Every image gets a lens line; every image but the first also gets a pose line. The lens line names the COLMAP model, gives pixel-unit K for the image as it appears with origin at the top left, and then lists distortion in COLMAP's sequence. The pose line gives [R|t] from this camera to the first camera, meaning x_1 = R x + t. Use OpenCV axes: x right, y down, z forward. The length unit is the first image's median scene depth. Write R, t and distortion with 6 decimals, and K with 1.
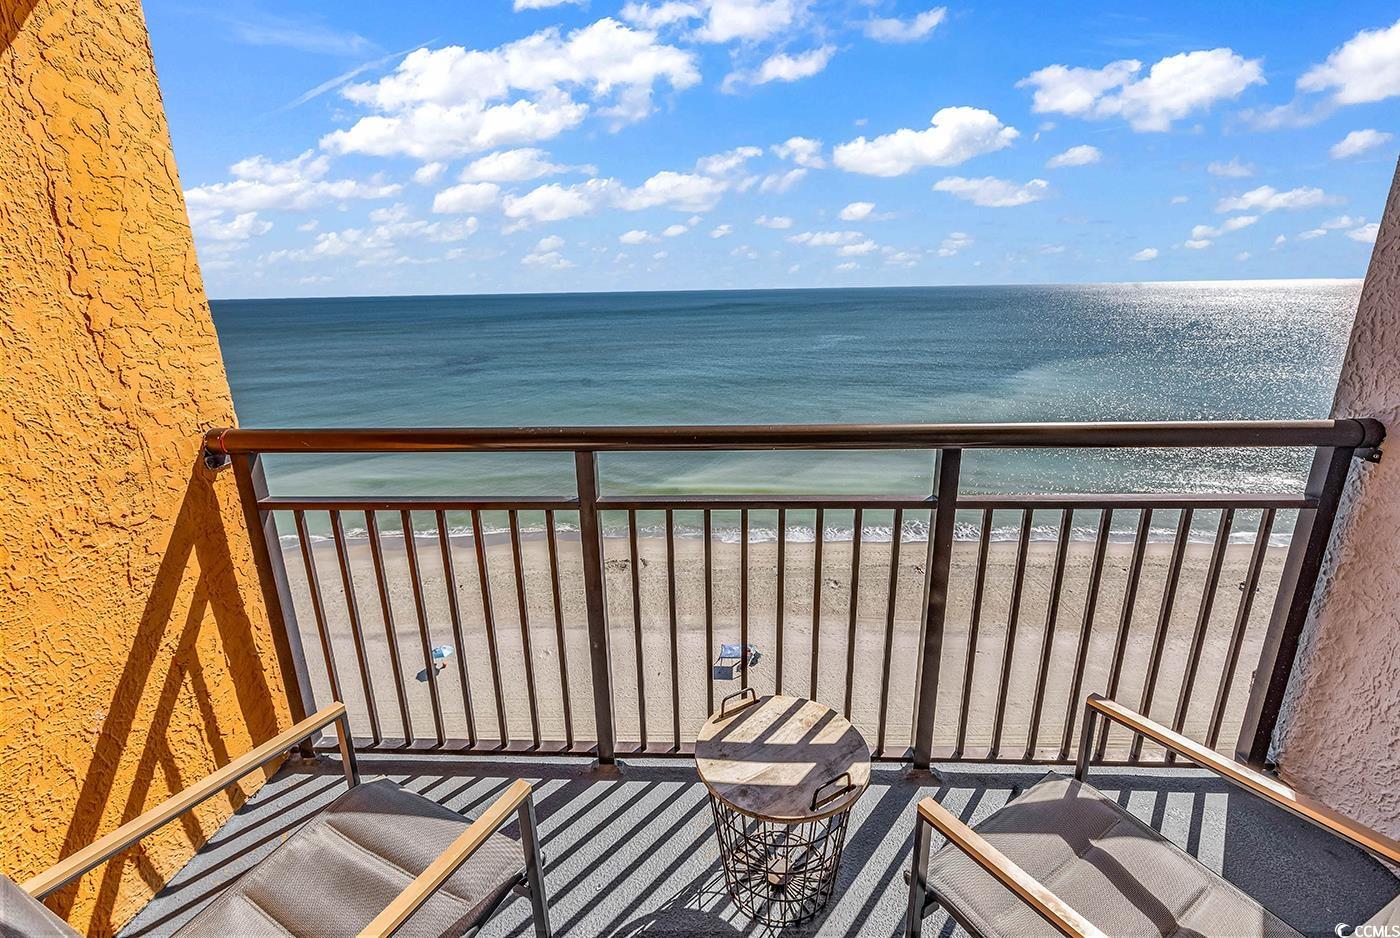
lens RADIAL K [[627.2, 0, 696.2], [0, 627.2, 461.5], [0, 0, 1]] dist [0.001965, 0.000006]
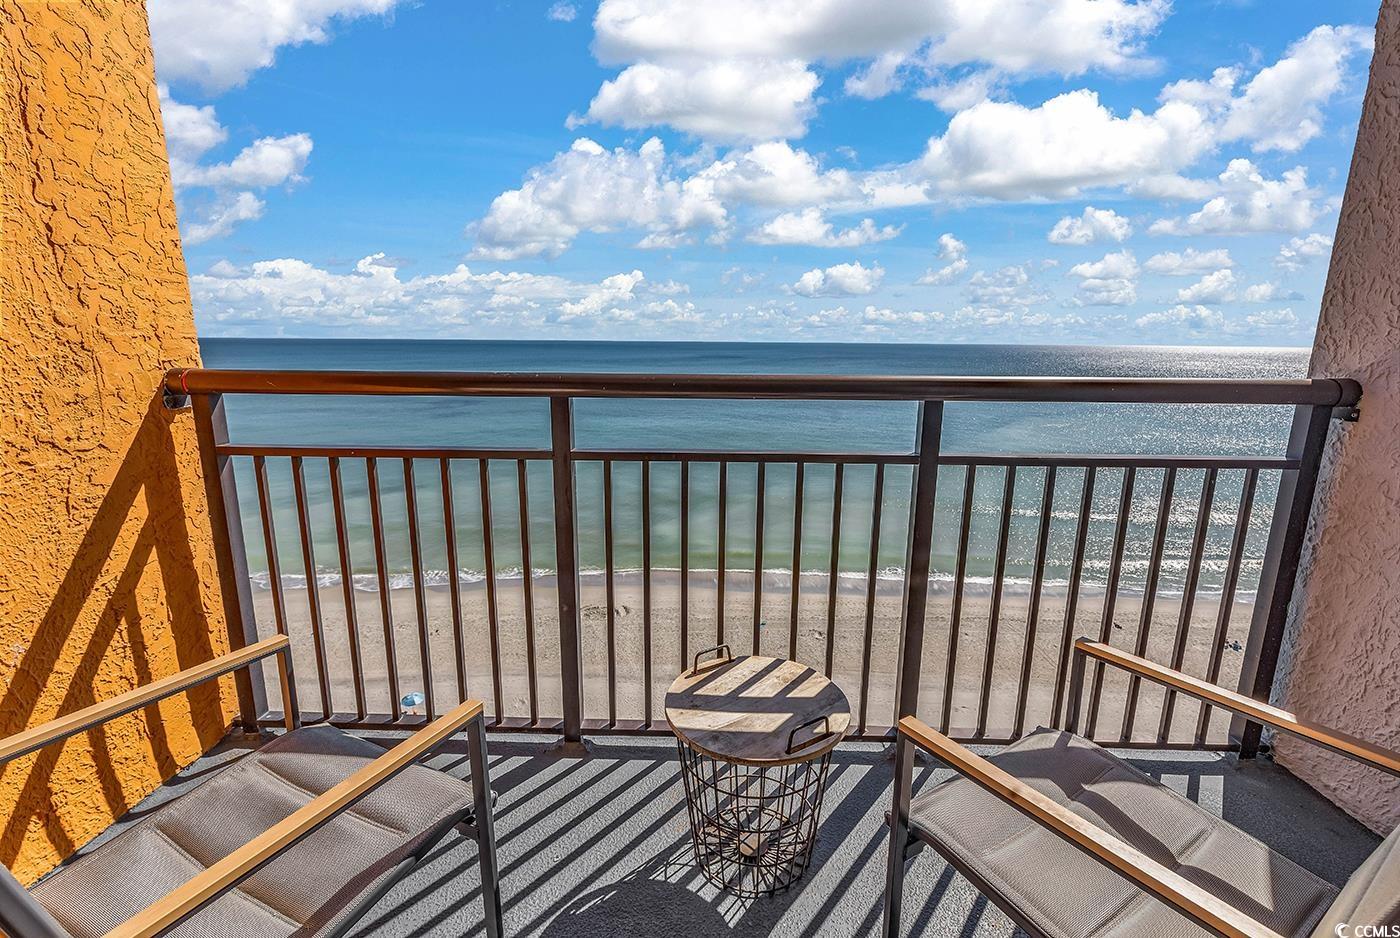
lens RADIAL K [[627.2, 0, 696.2], [0, 627.2, 461.5], [0, 0, 1]] dist [0.001965, 0.000006]
pose [[0.999490, 0.023643, 0.021485, 0.015633], [-0.021898, 0.996704, -0.078113, 0.166140], [-0.023261, 0.077603, 0.996713, 0.033612]]
